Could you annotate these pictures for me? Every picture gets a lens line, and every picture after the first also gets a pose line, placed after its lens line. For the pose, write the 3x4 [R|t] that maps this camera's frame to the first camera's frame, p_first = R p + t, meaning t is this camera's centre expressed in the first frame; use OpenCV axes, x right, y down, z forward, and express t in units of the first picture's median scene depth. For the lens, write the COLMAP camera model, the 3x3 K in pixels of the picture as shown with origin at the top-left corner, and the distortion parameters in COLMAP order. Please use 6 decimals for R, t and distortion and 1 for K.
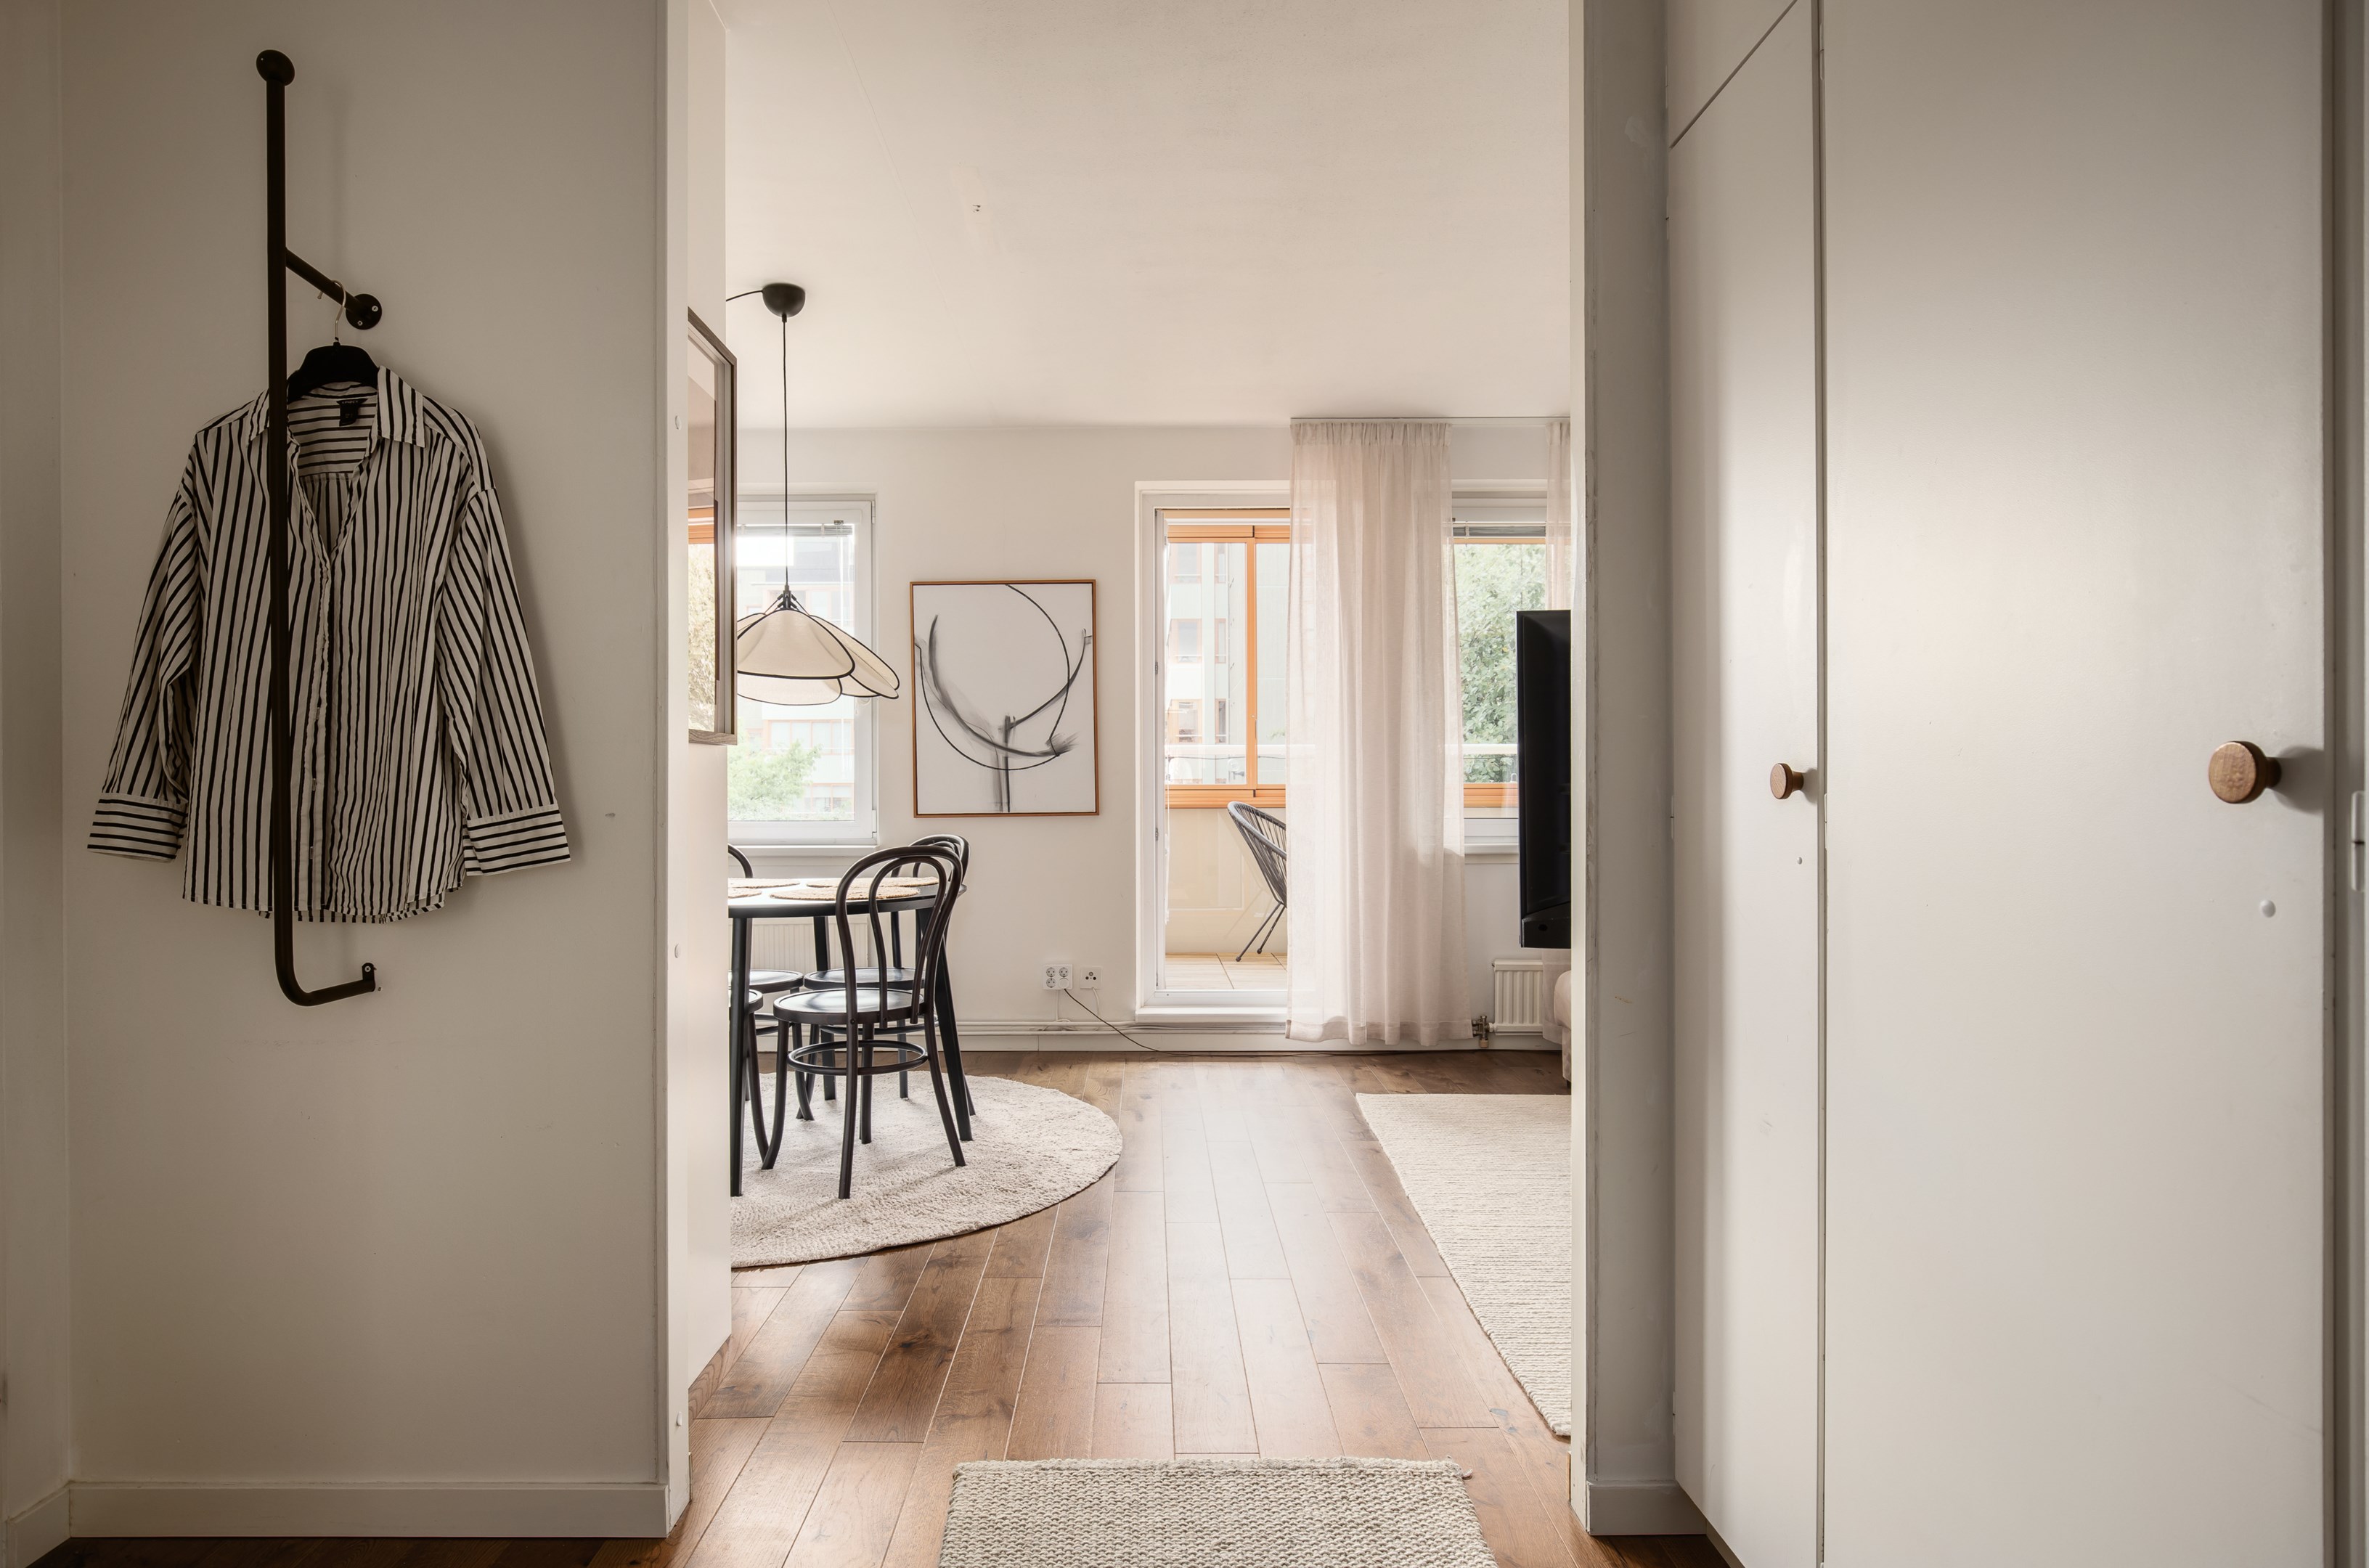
lens RADIAL K [[1331.6, 0, 1117.2], [0, 1331.6, 806.7], [0, 0, 1]] dist [-0.007212, 0.005112]
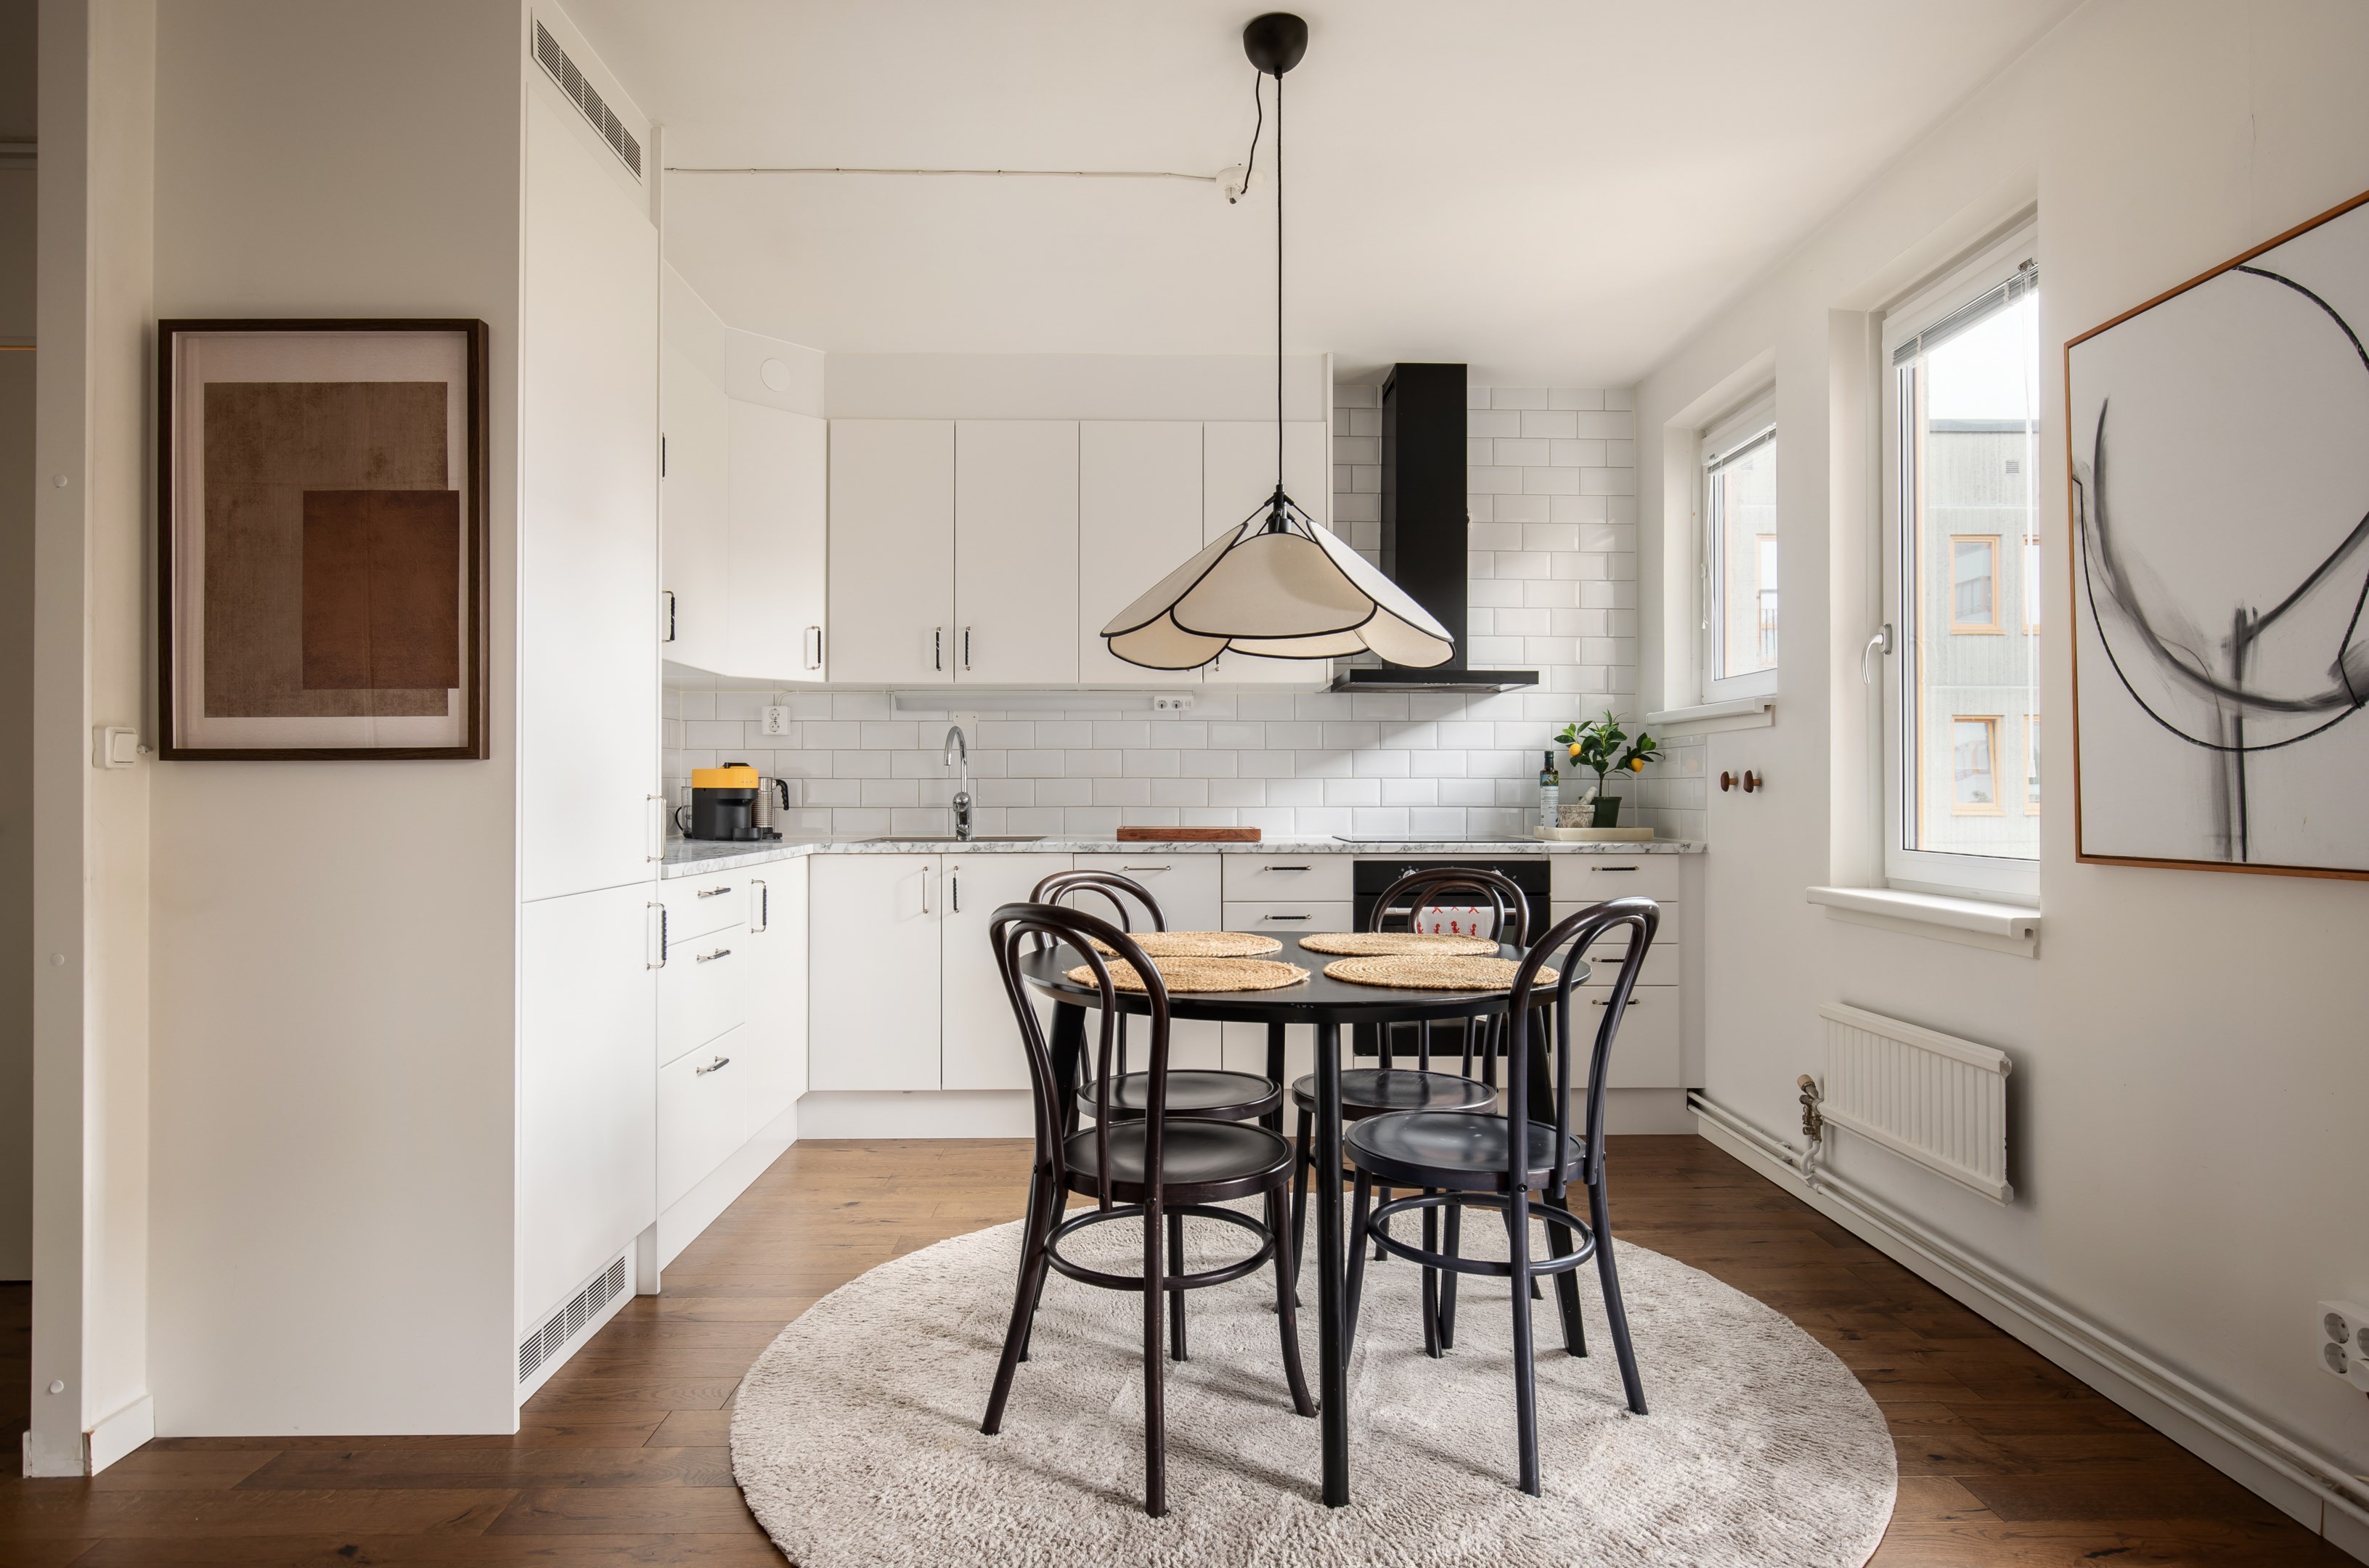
lens RADIAL K [[1331.6, 0, 1188.5], [0, 1331.6, 785.0], [0, 0, 1]] dist [-0.007212, 0.005112]
pose [[0.039123, 0.000357, -0.999234, 0.286909], [-0.009215, 0.999958, -0.000003, -0.014914], [0.999192, 0.009209, 0.039125, 0.684058]]
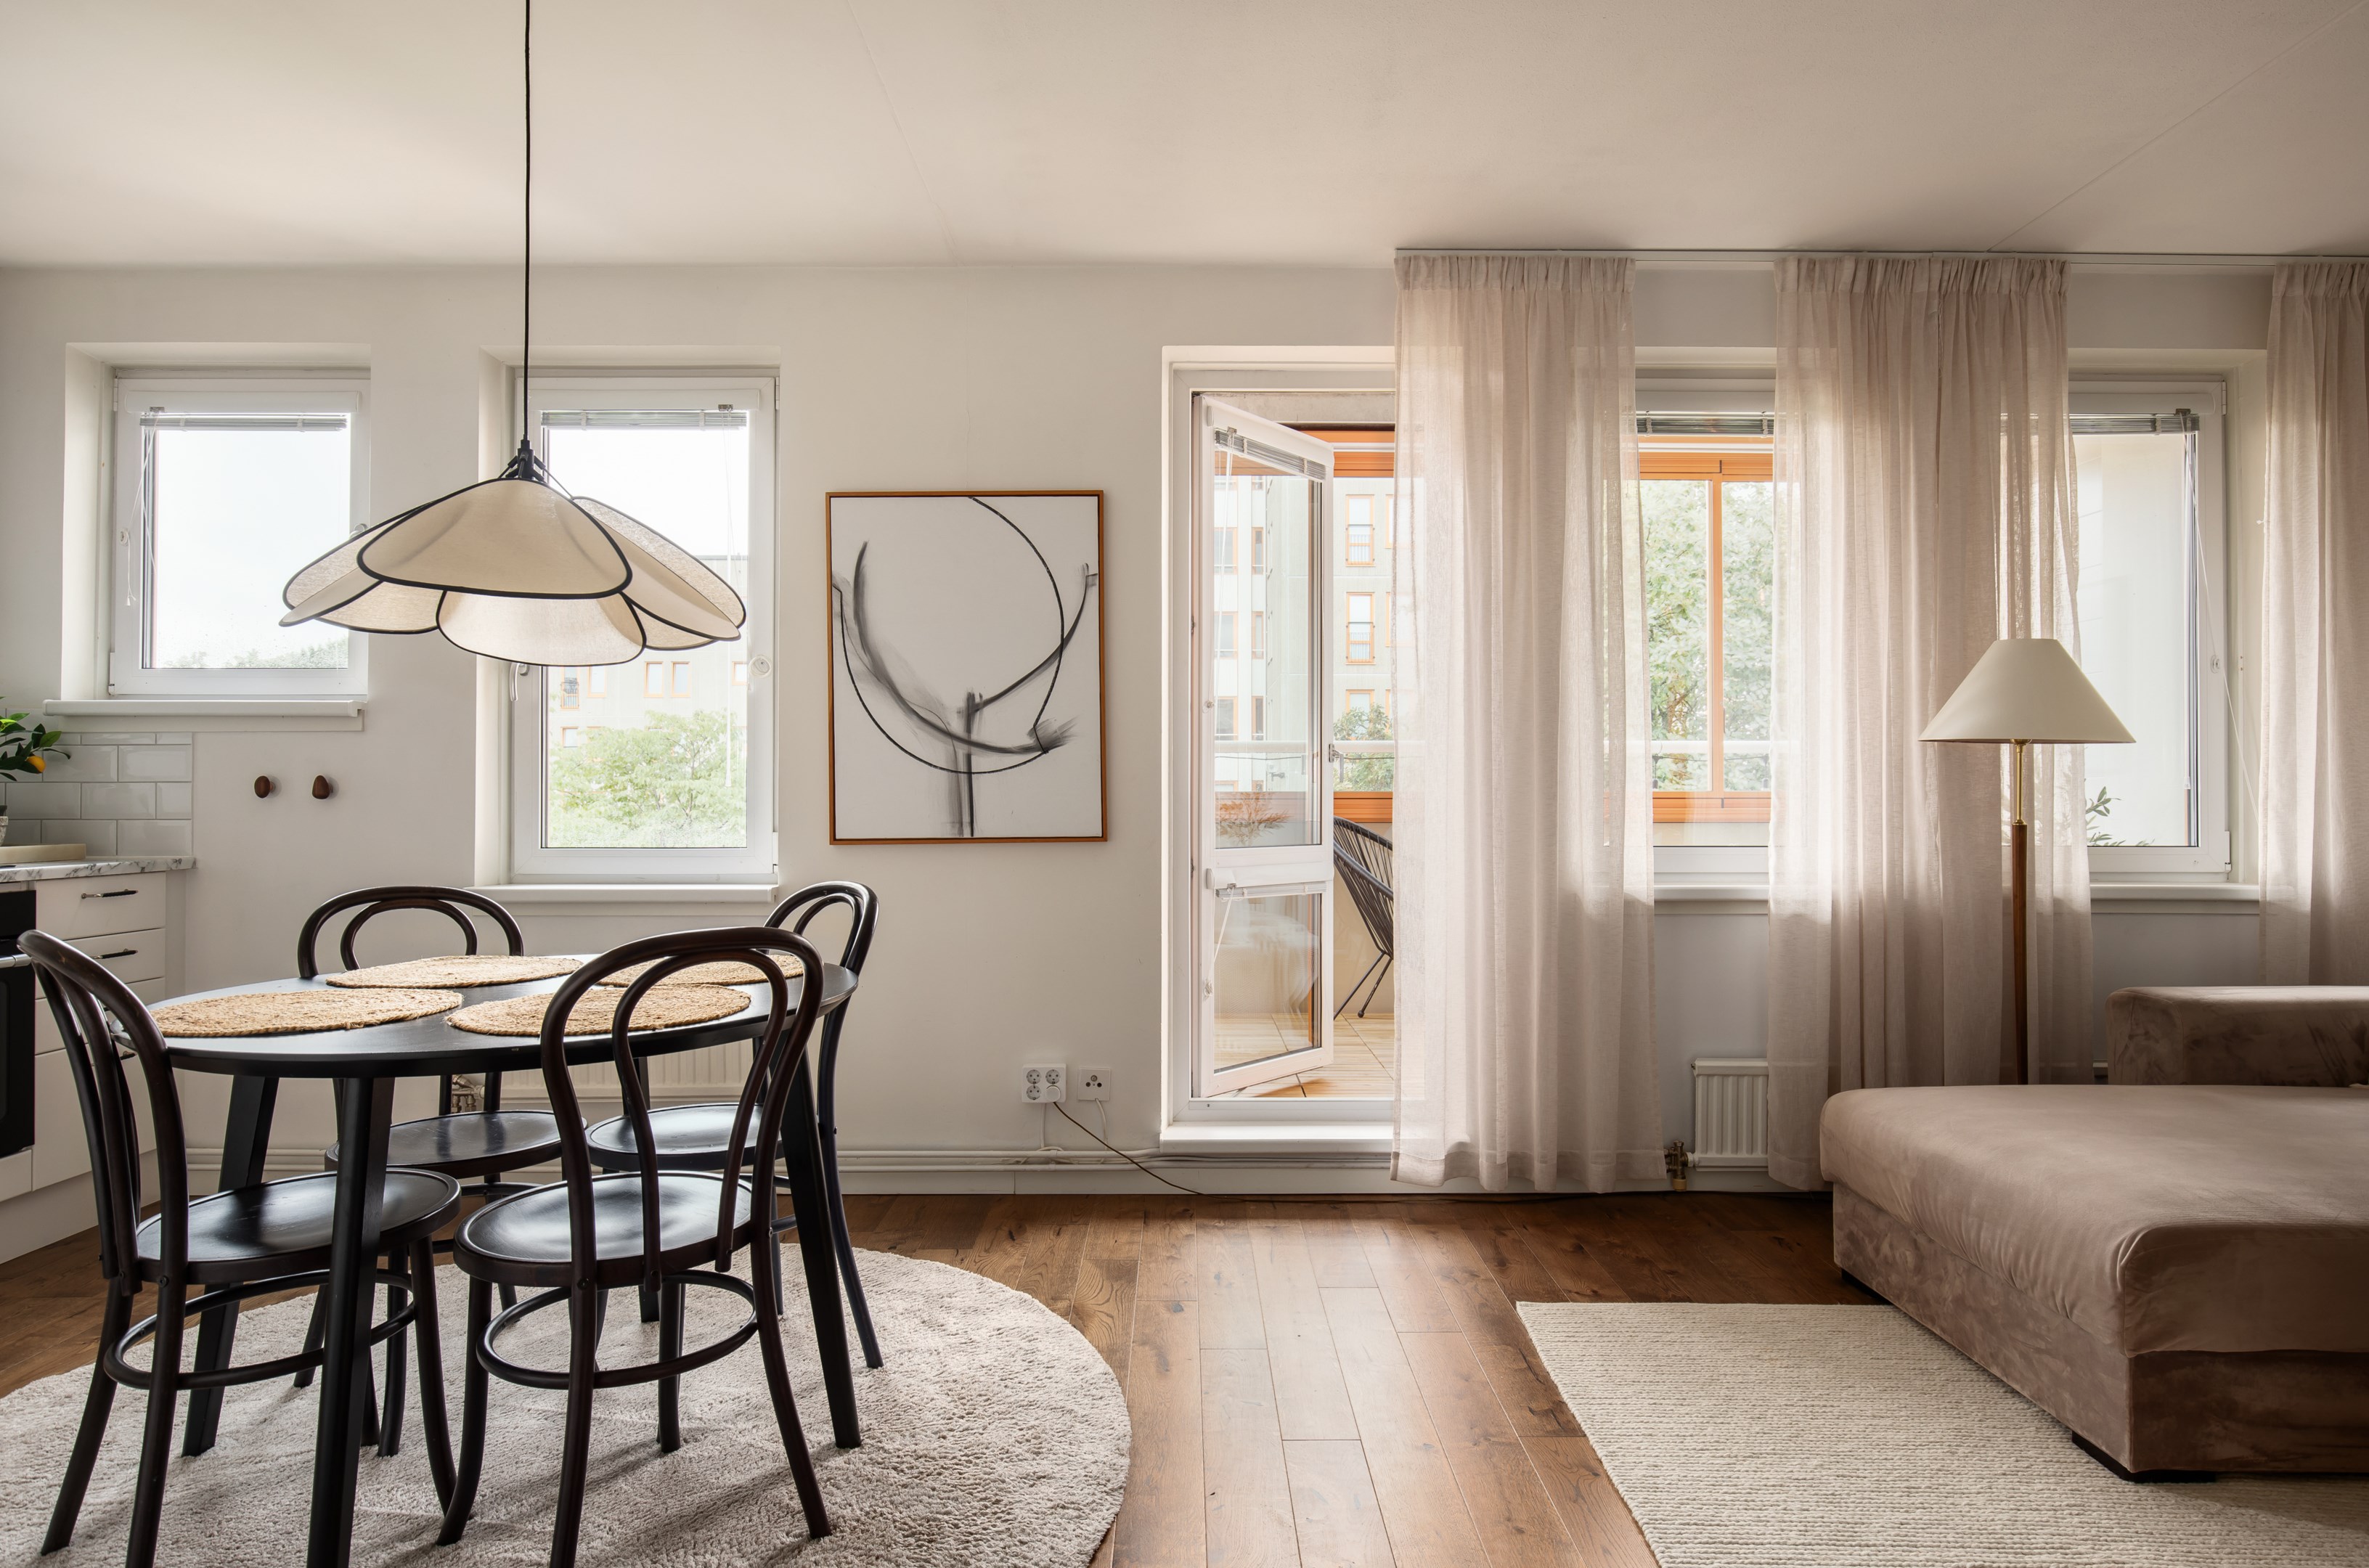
lens RADIAL K [[1331.6, 0, 1170.5], [0, 1331.6, 793.8], [0, 0, 1]] dist [-0.007212, 0.005112]
pose [[0.999892, 0.003447, 0.014253, 0.008619], [-0.003278, 0.999924, -0.011914, -0.009661], [-0.014293, 0.011866, 0.999827, 0.329982]]
